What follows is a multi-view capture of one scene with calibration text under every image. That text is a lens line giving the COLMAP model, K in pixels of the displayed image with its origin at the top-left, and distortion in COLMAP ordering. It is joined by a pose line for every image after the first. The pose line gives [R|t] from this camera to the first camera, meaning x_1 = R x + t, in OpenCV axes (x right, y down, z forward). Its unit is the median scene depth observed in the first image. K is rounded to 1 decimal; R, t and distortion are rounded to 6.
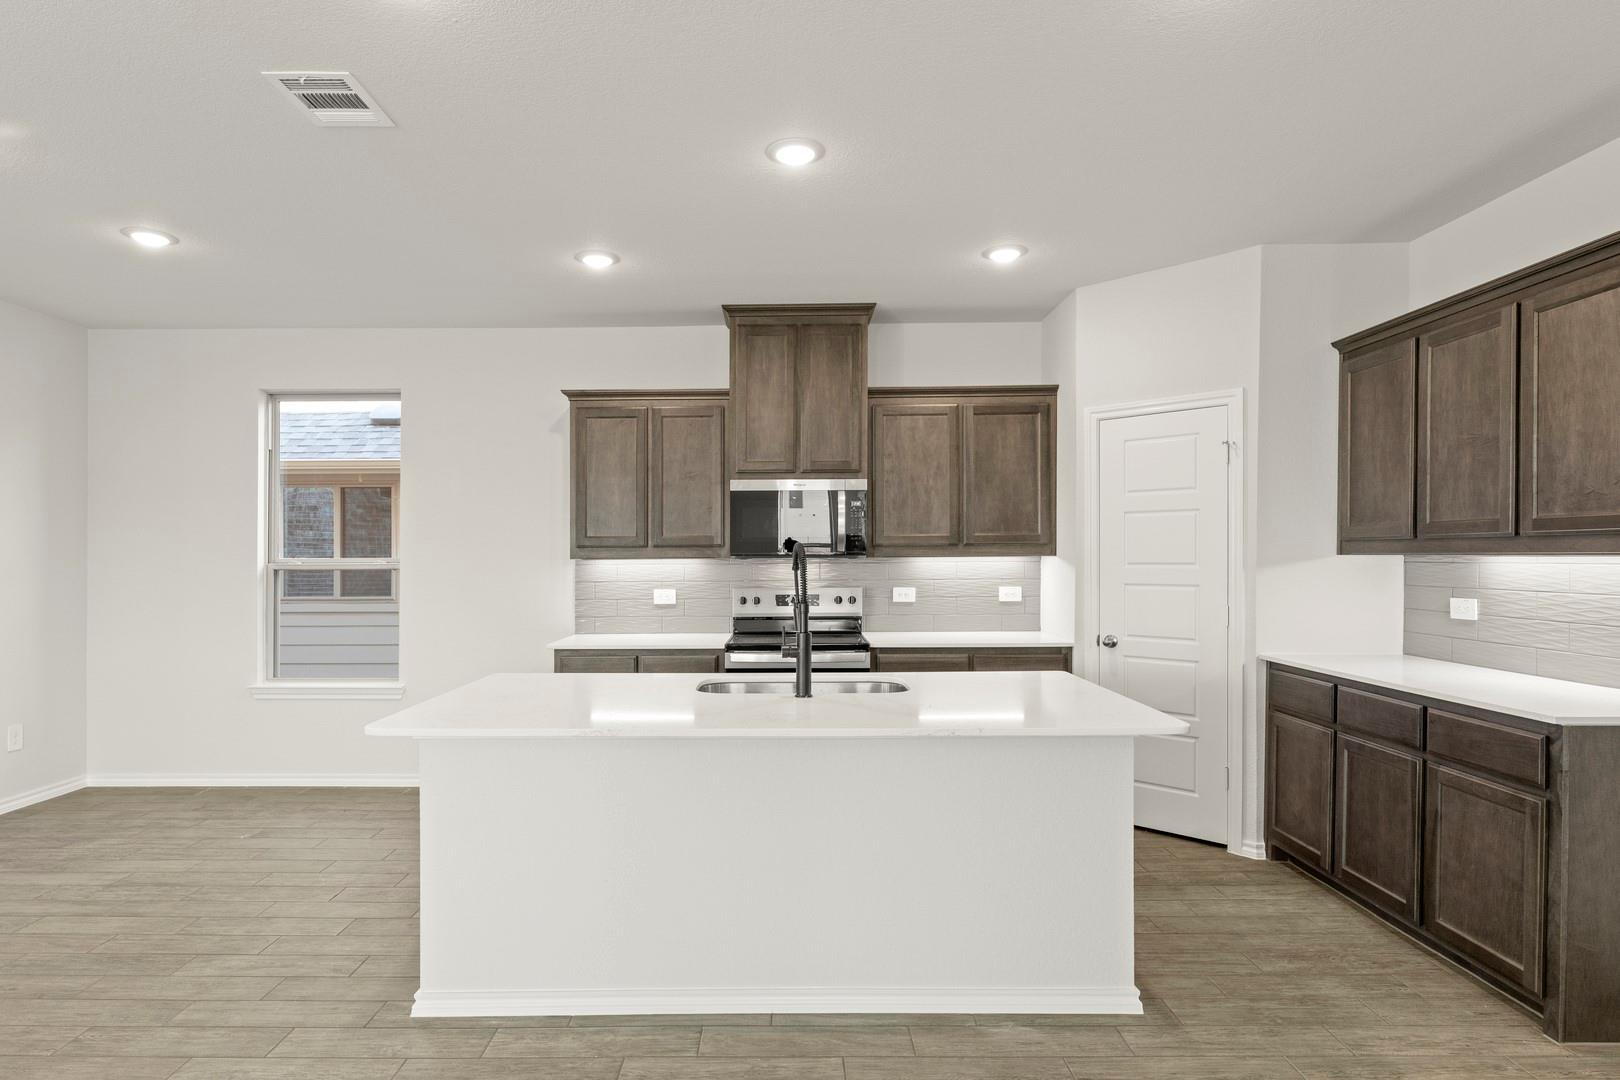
lens RADIAL K [[860.1, 0, 766.5], [0, 860.1, 576.8], [0, 0, 1]] dist [0.000715, 0.000247]
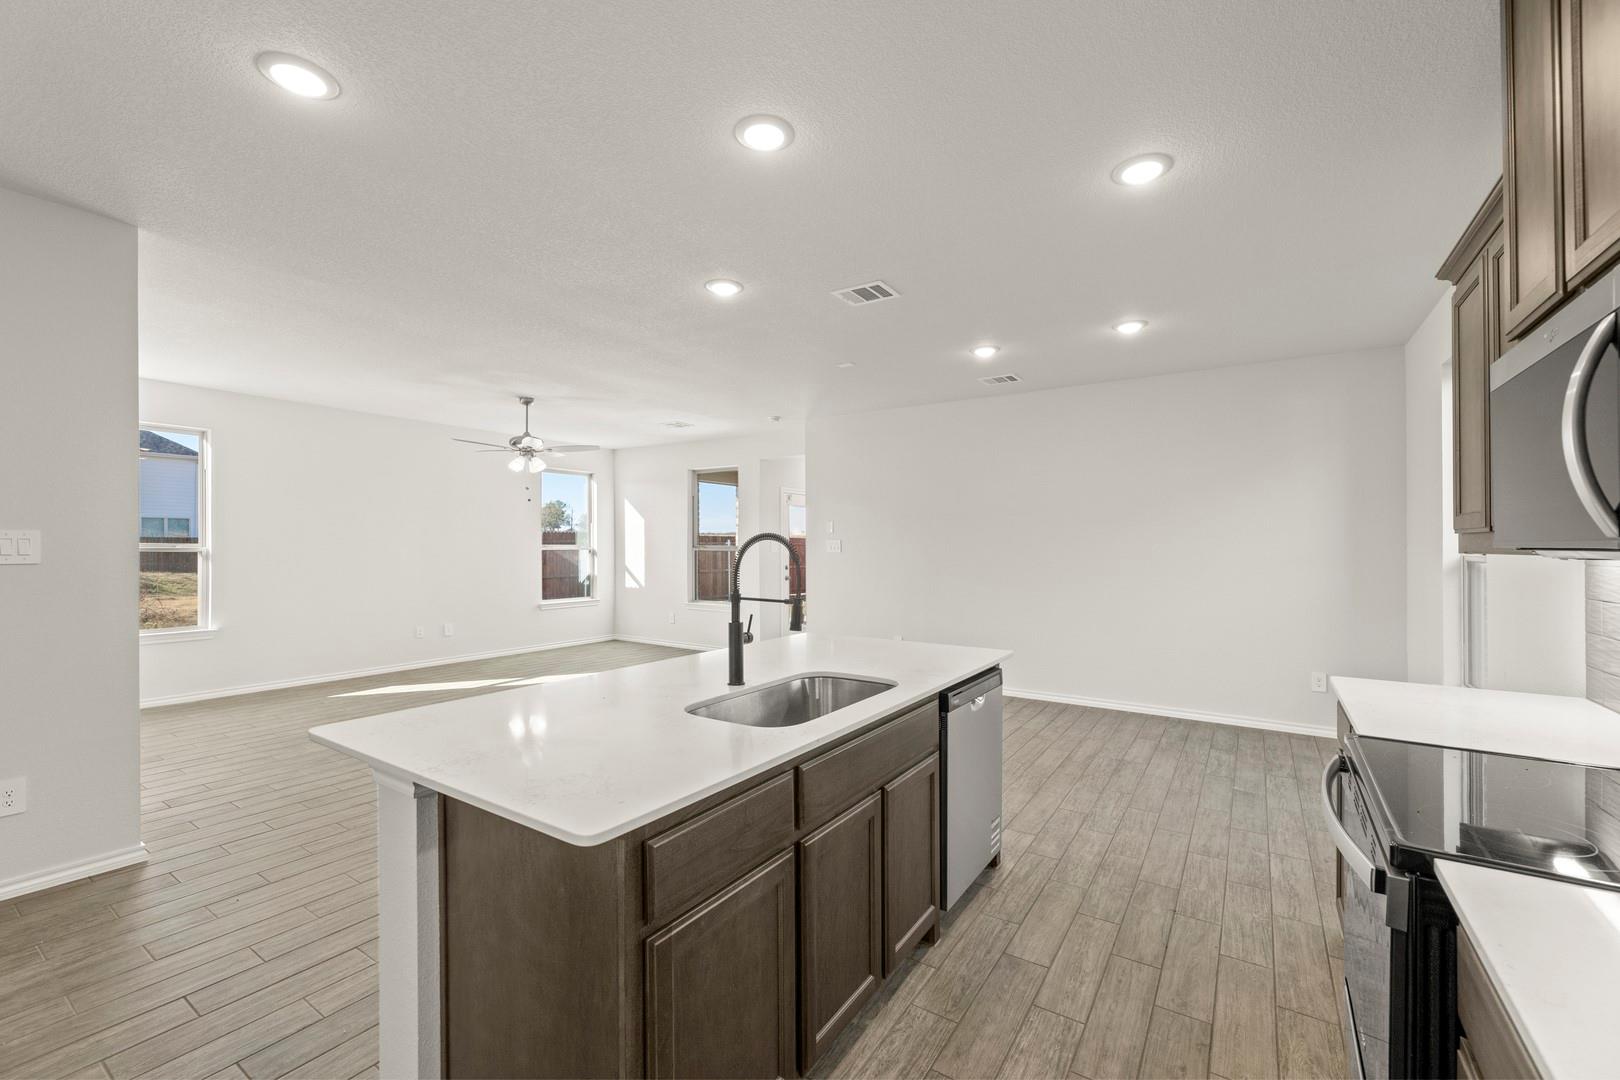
lens RADIAL K [[661.2, 0, 819.8], [0, 661.2, 535.6], [0, 0, 1]] dist [0.000872, -0.000928]
pose [[-0.535082, -0.006059, -0.844778, 0.480442], [-0.020684, 0.999768, 0.005930, -0.032443], [0.844547, 0.020646, -0.535084, 1.090515]]
